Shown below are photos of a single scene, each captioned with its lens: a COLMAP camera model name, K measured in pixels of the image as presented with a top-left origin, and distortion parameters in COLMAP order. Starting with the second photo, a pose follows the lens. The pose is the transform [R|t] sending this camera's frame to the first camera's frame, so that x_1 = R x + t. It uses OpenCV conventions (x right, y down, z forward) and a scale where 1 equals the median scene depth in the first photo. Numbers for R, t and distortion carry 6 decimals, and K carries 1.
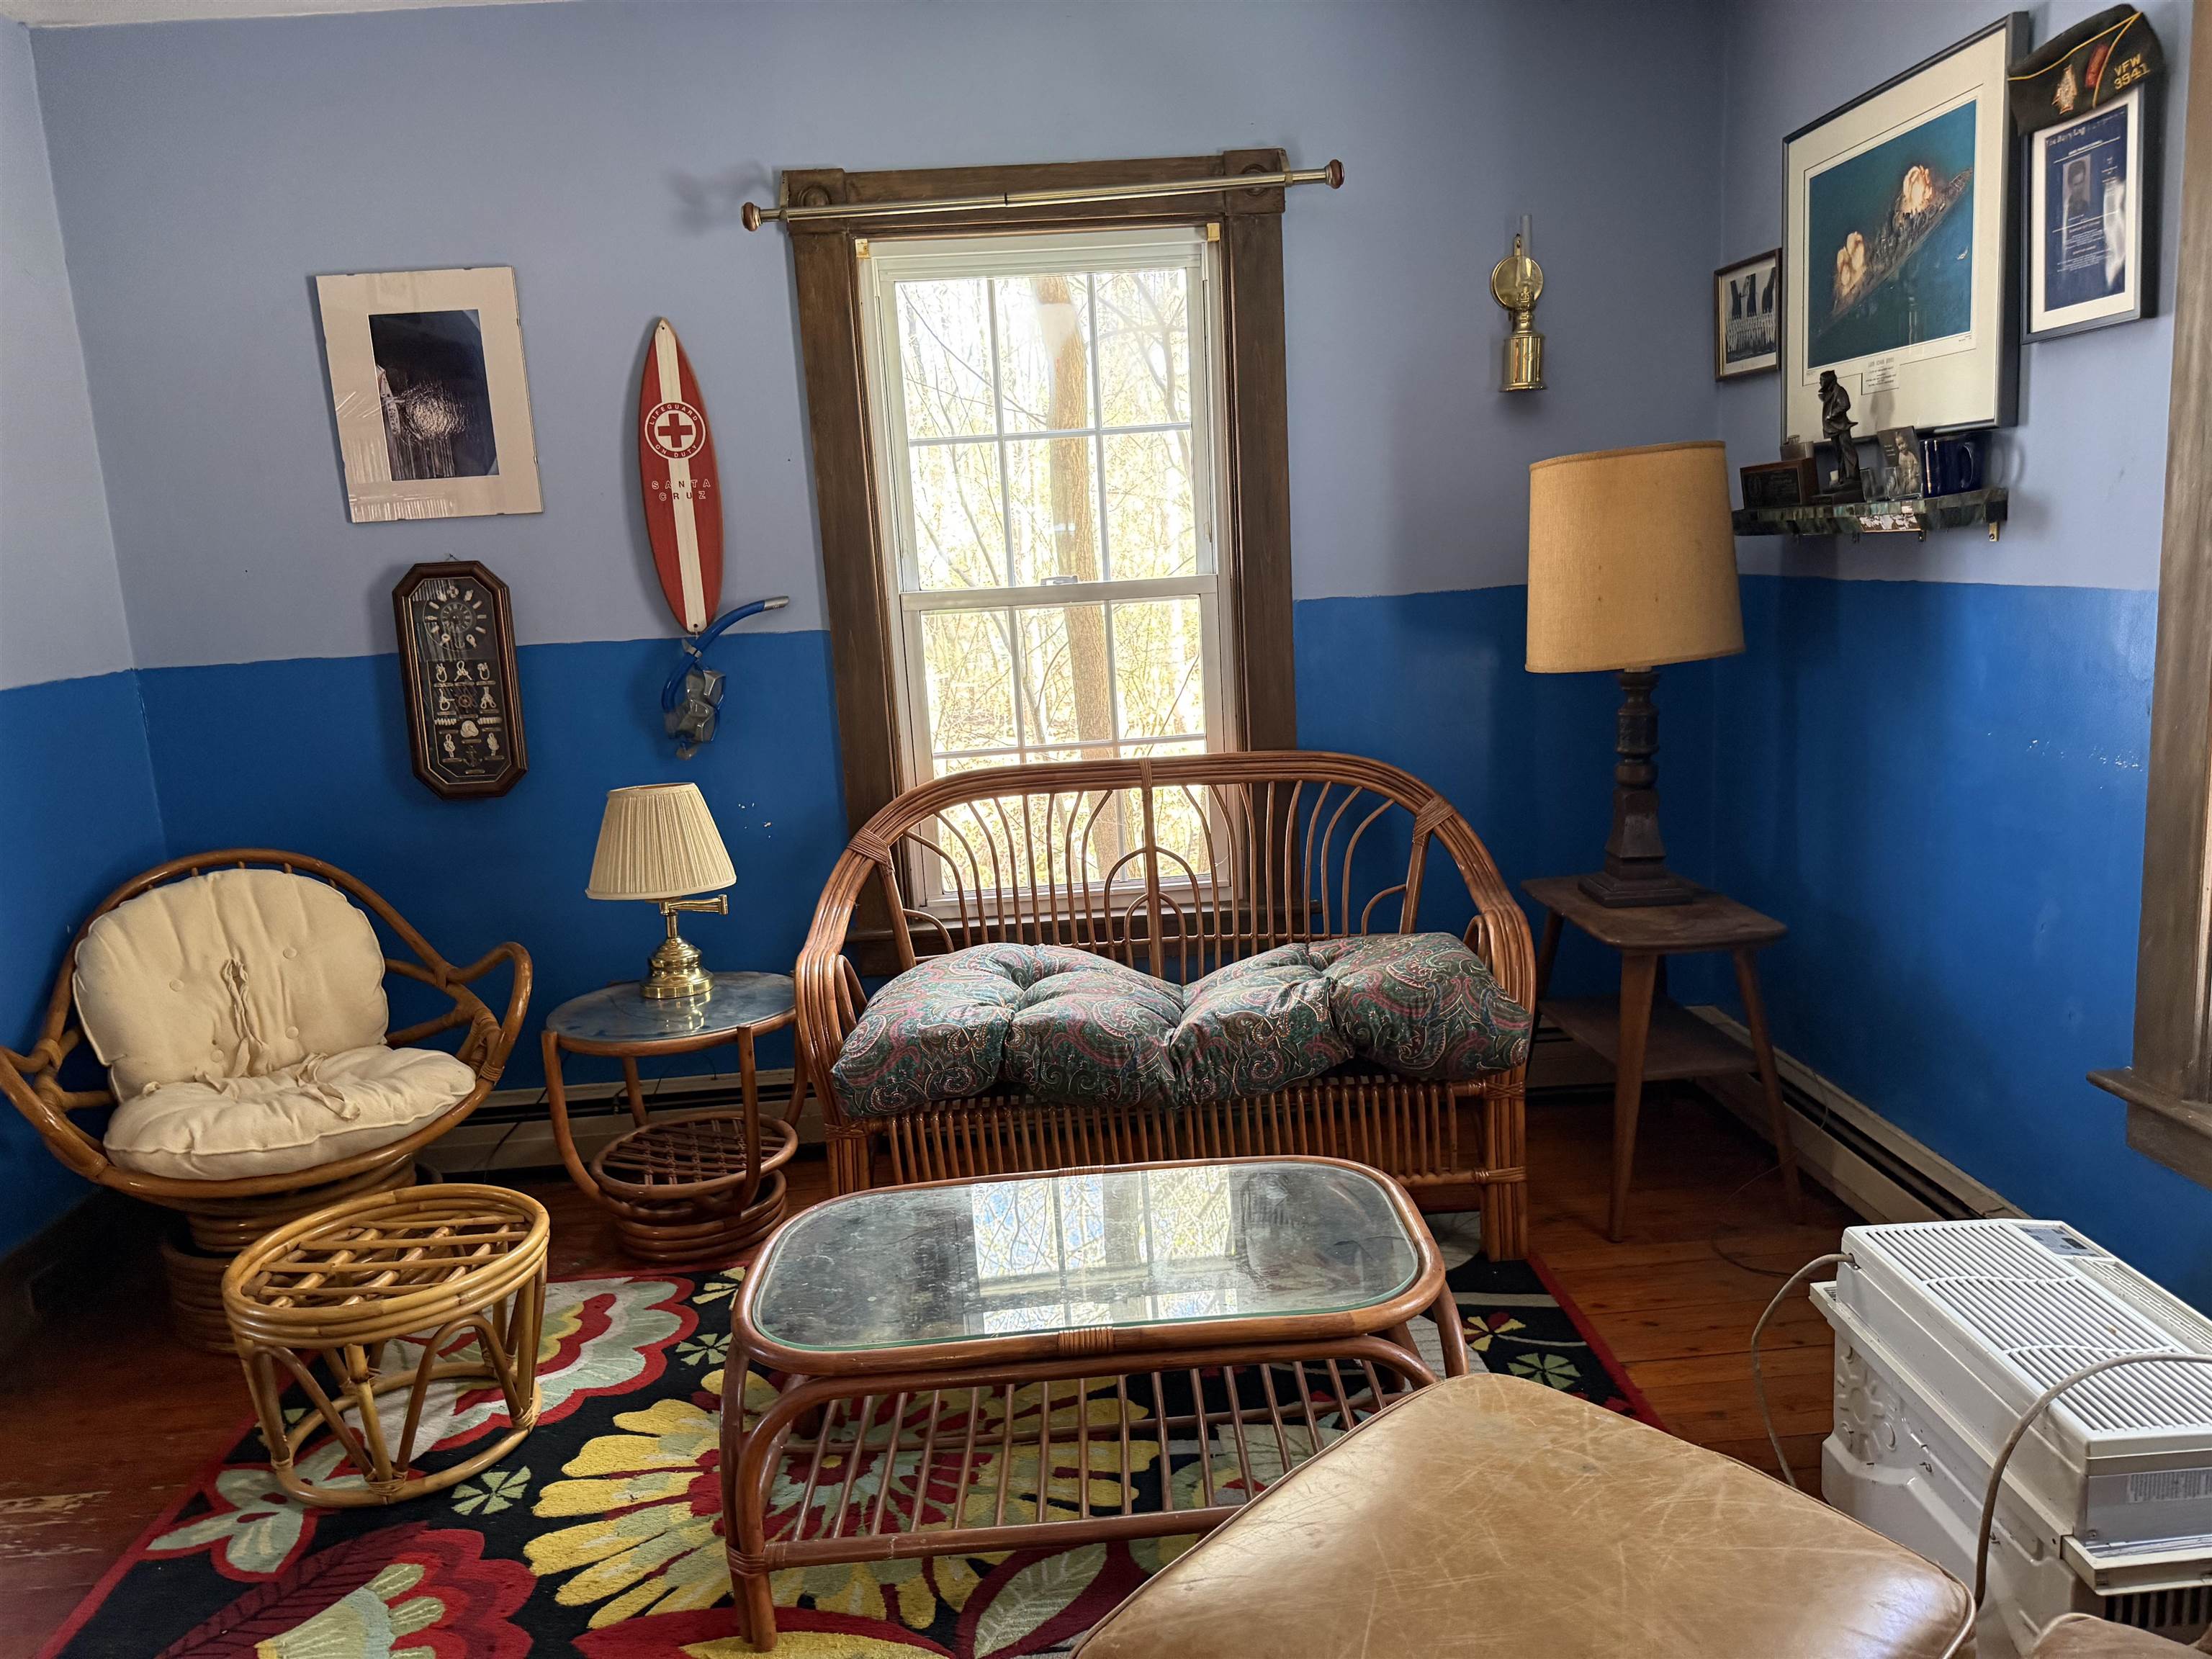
lens RADIAL K [[1561.3, 0, 1106.0], [0, 1561.3, 829.5], [0, 0, 1]] dist [0.000736, -0.003021]
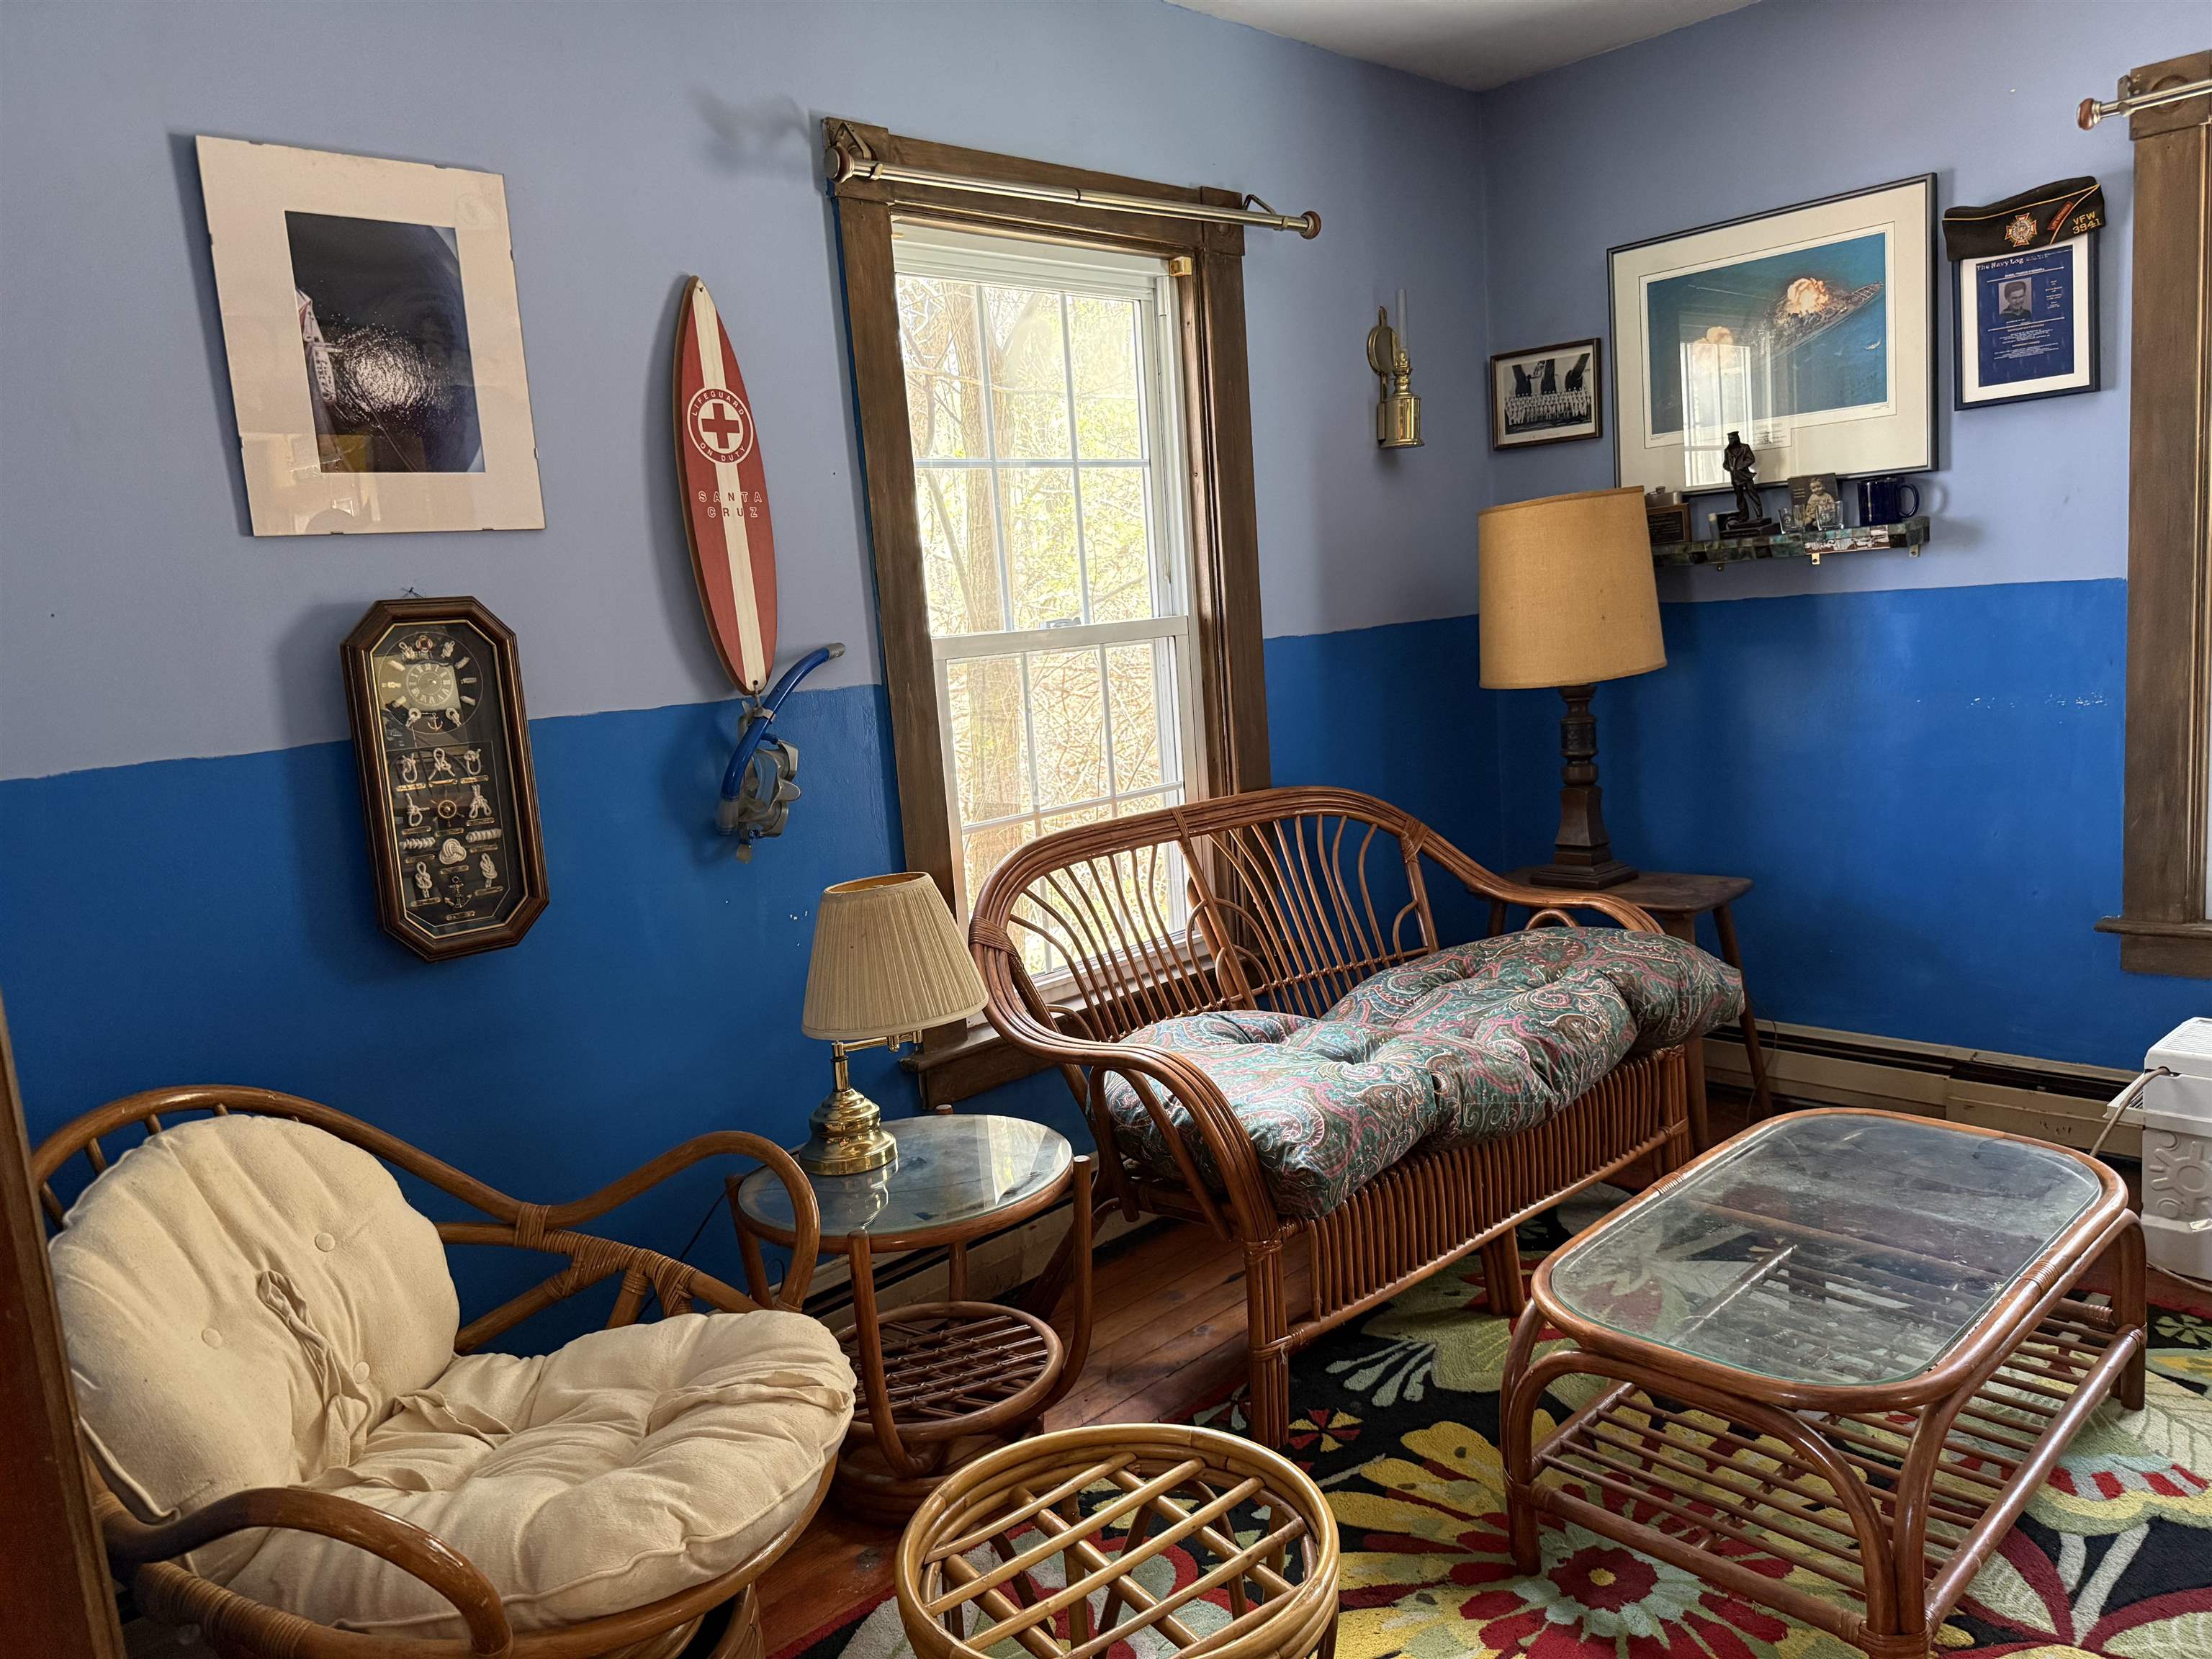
lens RADIAL K [[1561.3, 0, 1106.0], [0, 1561.3, 829.5], [0, 0, 1]] dist [0.000736, -0.003021]
pose [[0.761215, -0.096049, 0.641347, -0.636171], [0.149761, 0.988275, -0.029747, -0.012892], [-0.630970, 0.118692, 0.766674, 0.328512]]
